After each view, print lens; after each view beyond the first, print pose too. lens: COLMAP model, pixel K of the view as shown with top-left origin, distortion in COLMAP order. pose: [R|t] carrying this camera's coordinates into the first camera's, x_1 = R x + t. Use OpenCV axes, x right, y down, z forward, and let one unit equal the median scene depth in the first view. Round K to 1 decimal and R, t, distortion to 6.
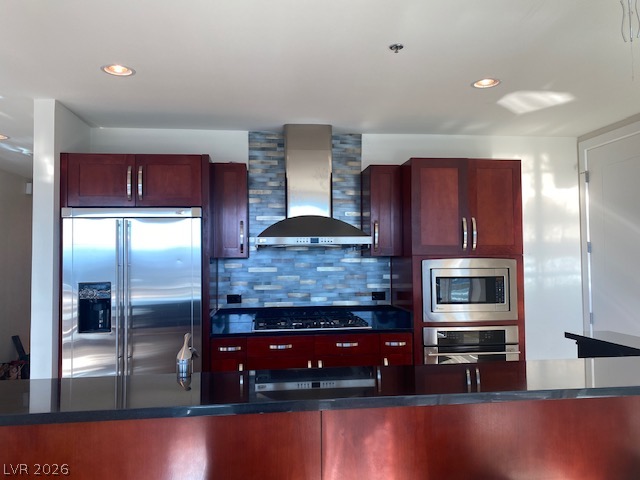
lens RADIAL K [[507.9, 0, 320.0], [0, 507.9, 240.0], [0, 0, 1]] dist [0.116588, -0.274340]
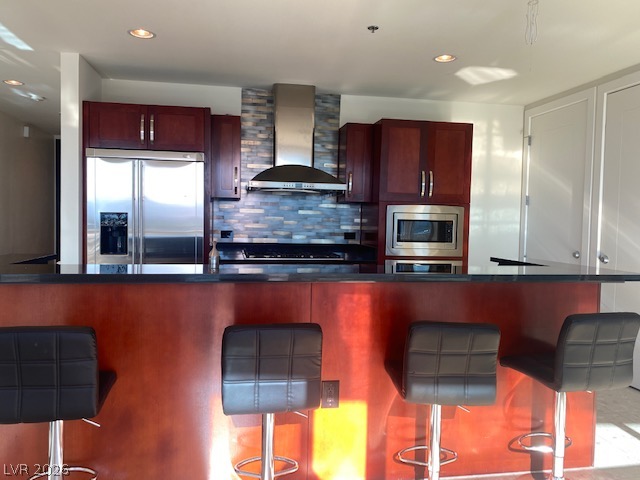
lens RADIAL K [[507.9, 0, 320.0], [0, 507.9, 240.0], [0, 0, 1]] dist [0.116588, -0.274340]
pose [[0.997855, 0.029864, 0.058248, -0.024093], [-0.034611, 0.996008, 0.082277, 0.025753], [-0.055558, -0.084117, 0.994906, -0.181880]]
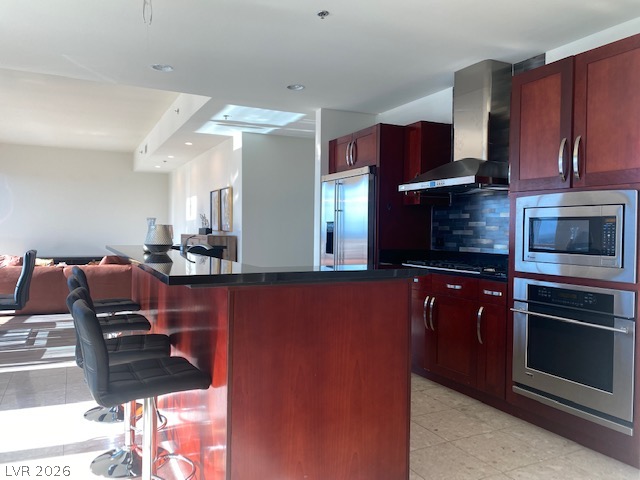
lens RADIAL K [[507.9, 0, 320.0], [0, 507.9, 240.0], [0, 0, 1]] dist [0.116588, -0.274340]
pose [[0.317216, 0.027008, -0.947969, 0.831218], [0.021980, 0.999116, 0.035820, 0.065935], [0.948099, -0.032200, 0.316342, 0.397782]]
